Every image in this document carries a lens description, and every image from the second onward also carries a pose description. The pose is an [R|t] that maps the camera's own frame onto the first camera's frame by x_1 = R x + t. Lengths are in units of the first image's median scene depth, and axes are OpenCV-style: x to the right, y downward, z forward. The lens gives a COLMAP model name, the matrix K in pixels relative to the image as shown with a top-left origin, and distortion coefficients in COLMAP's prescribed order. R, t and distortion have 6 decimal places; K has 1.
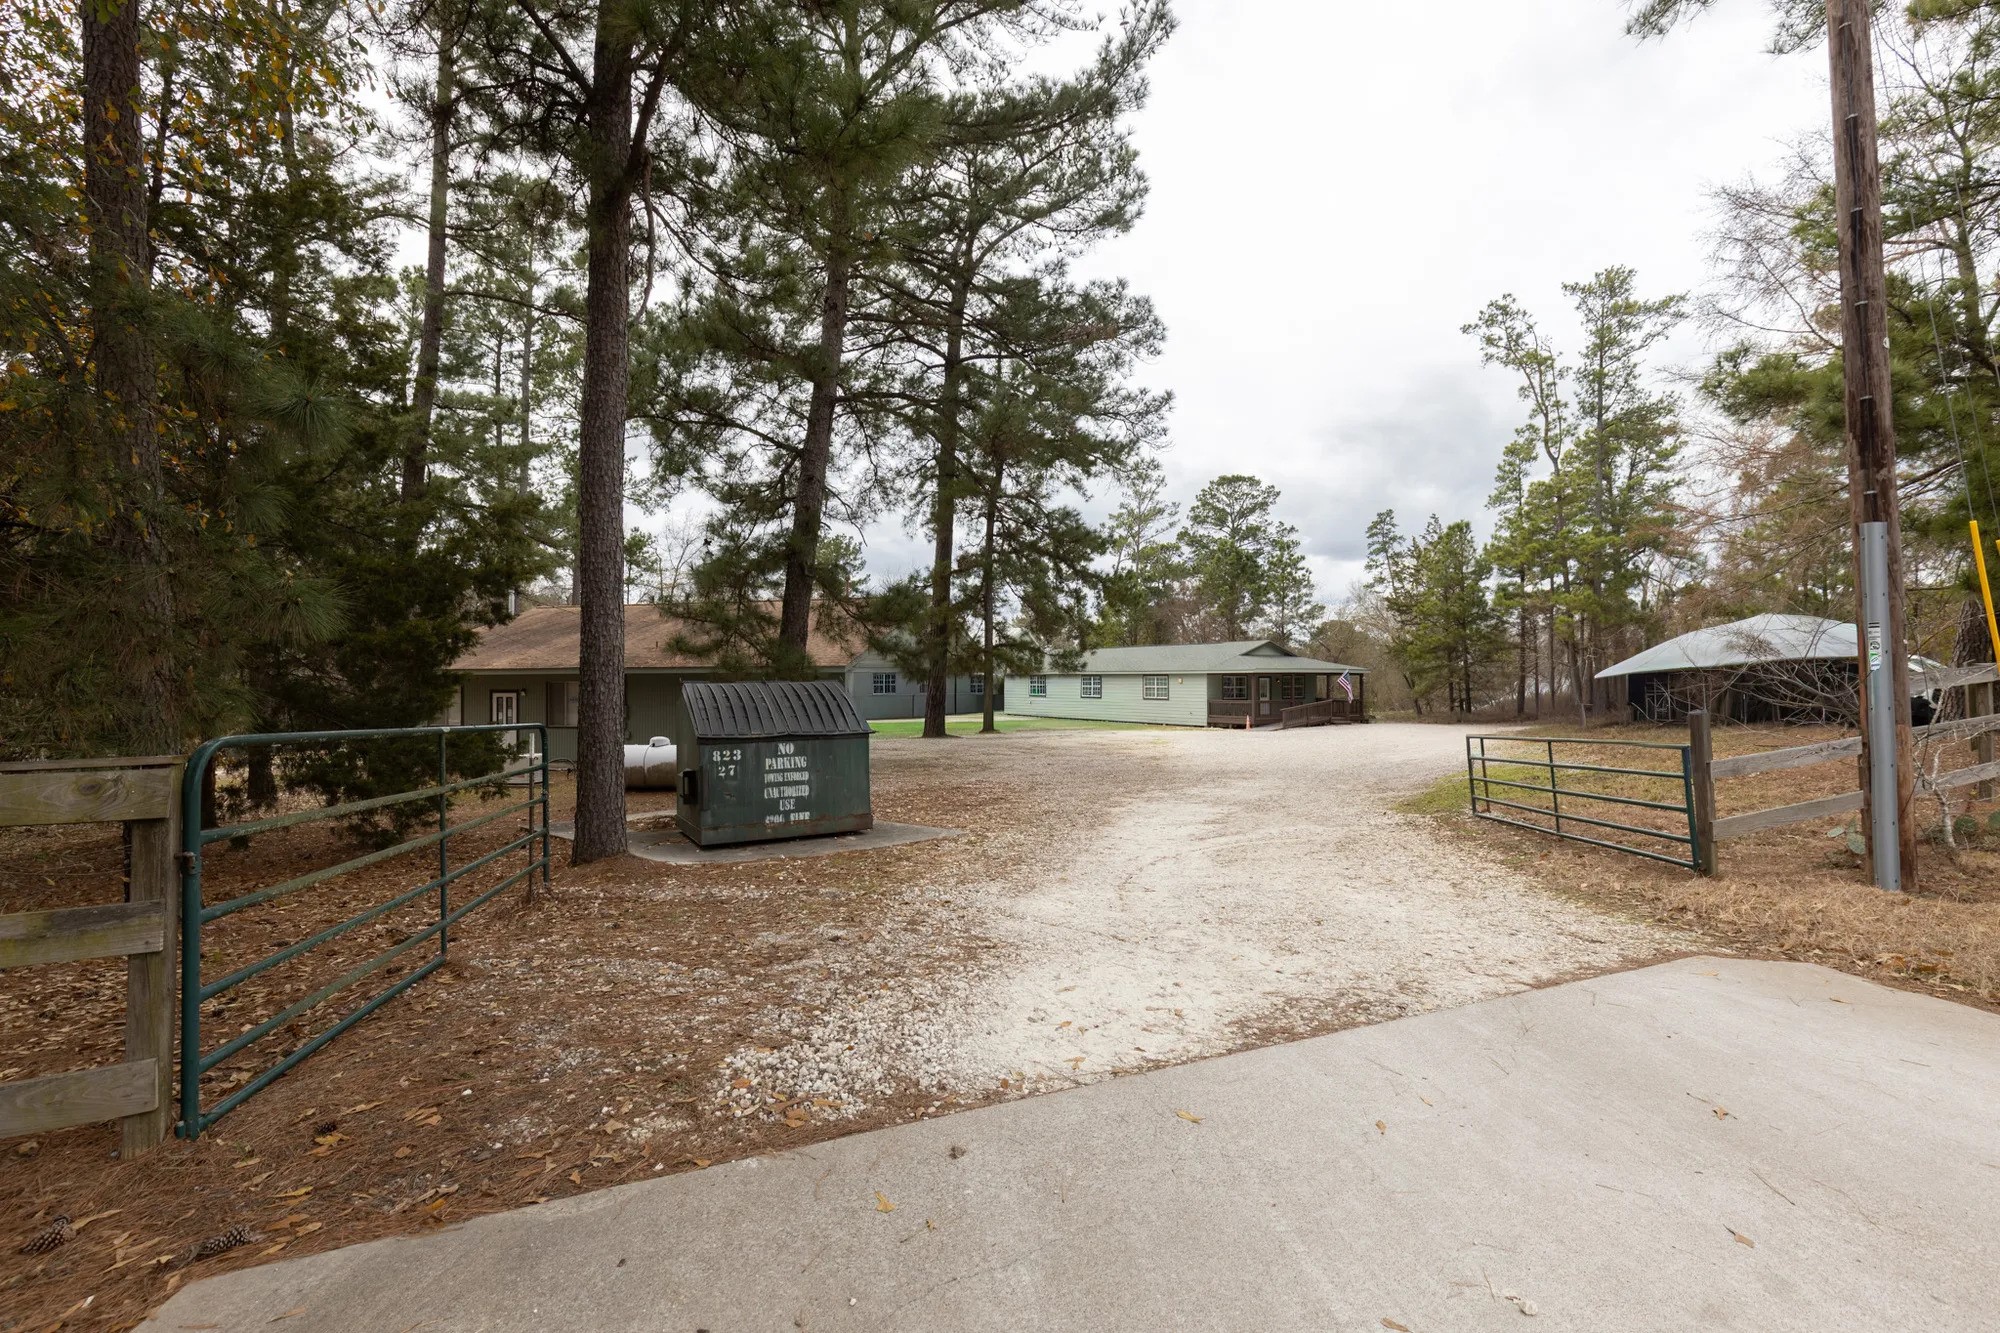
lens RADIAL K [[901.3, 0, 1000.0], [0, 901.3, 666.5], [0, 0, 1]] dist [0.002551, 0.001425]
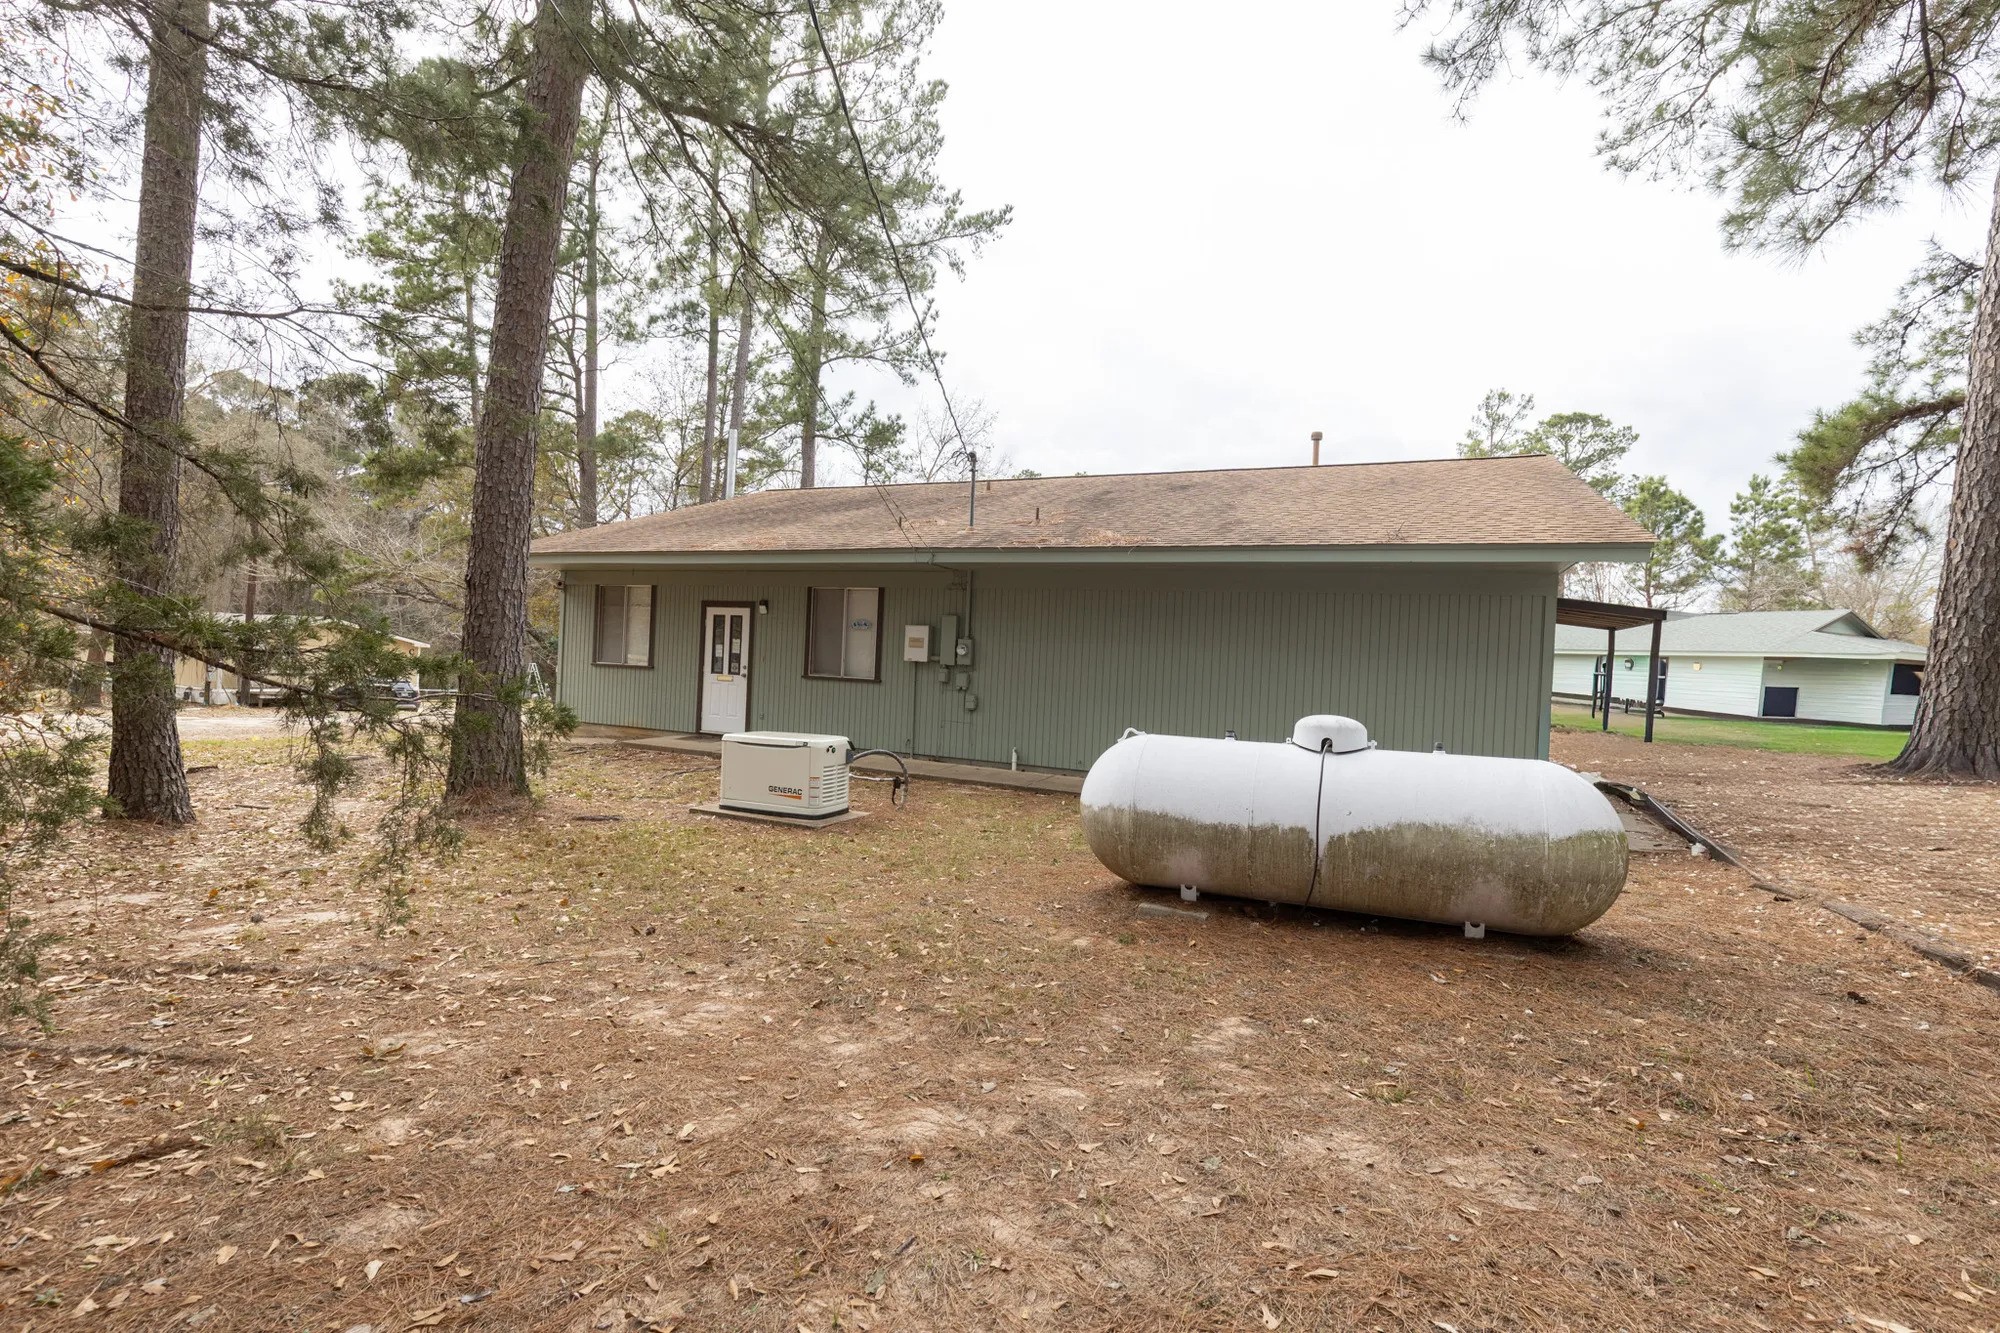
lens RADIAL K [[896.2, 0, 995.9], [0, 896.2, 672.5], [0, 0, 1]] dist [0.000854, 0.000643]
pose [[0.984026, 0.058673, -0.168078, -0.143509], [-0.053685, 0.997977, 0.034068, 0.019039], [0.169737, -0.024500, 0.985185, 0.240100]]
